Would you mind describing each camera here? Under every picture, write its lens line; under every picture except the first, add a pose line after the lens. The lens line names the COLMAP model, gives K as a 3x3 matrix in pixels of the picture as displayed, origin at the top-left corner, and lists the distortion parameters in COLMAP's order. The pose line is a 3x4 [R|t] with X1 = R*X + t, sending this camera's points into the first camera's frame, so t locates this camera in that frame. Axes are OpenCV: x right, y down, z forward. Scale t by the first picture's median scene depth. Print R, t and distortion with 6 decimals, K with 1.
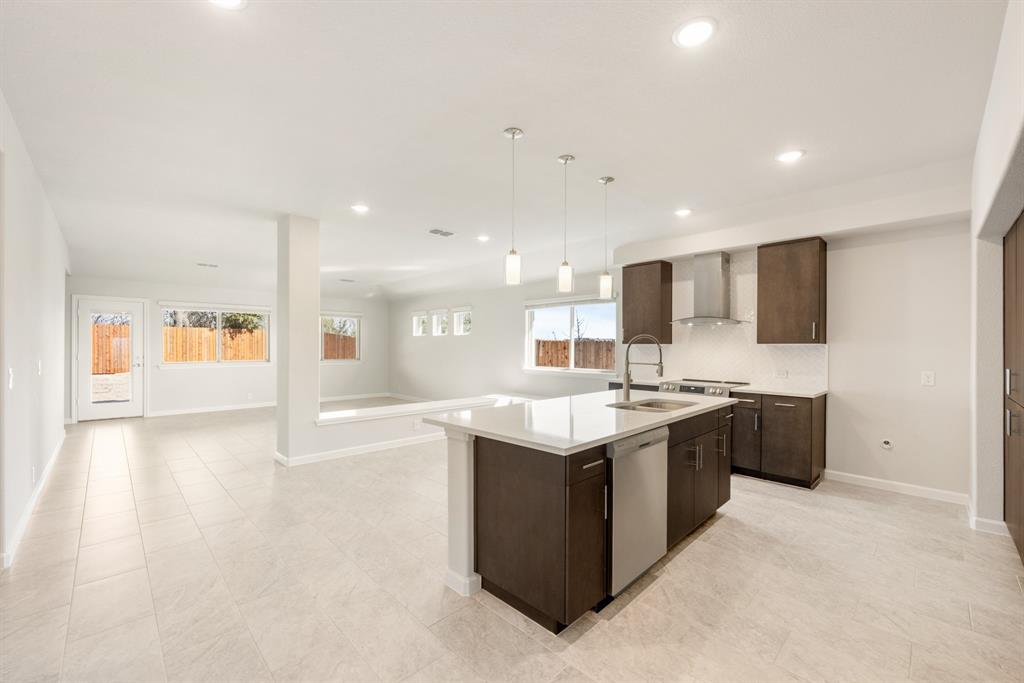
lens RADIAL K [[418.9, 0, 517.0], [0, 418.9, 344.6], [0, 0, 1]] dist [-0.000490, 0.000343]
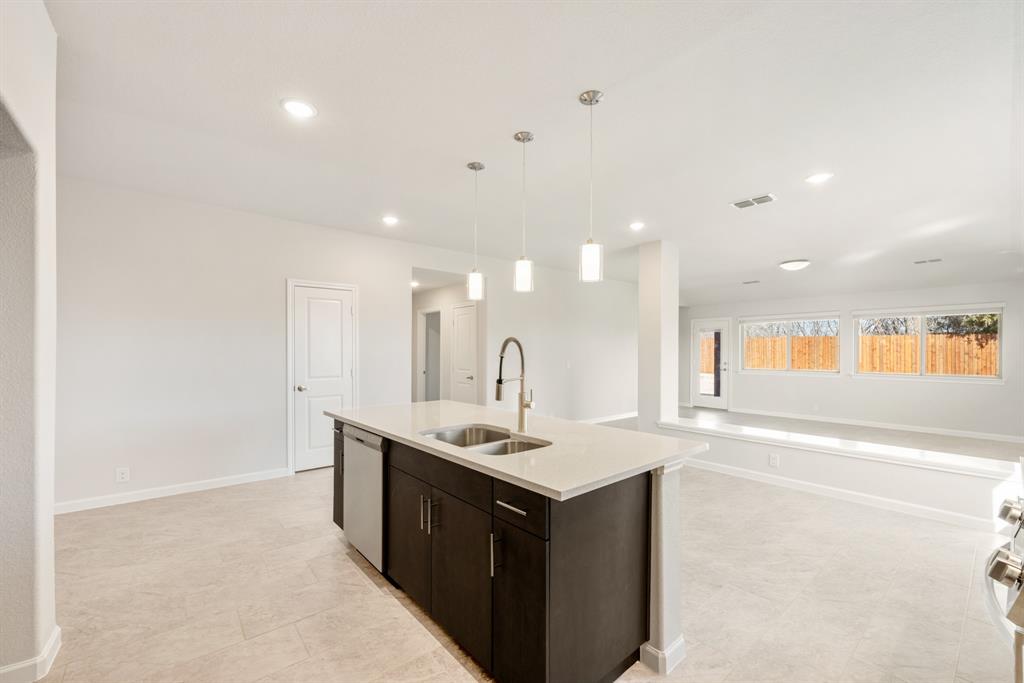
lens RADIAL K [[418.9, 0, 512.5], [0, 418.9, 350.2], [0, 0, 1]] dist [-0.000490, 0.000343]
pose [[-0.091336, -0.008240, -0.995786, 0.437706], [-0.002066, 0.999965, -0.008085, 0.000817], [0.995818, 0.001319, -0.091350, 0.473641]]
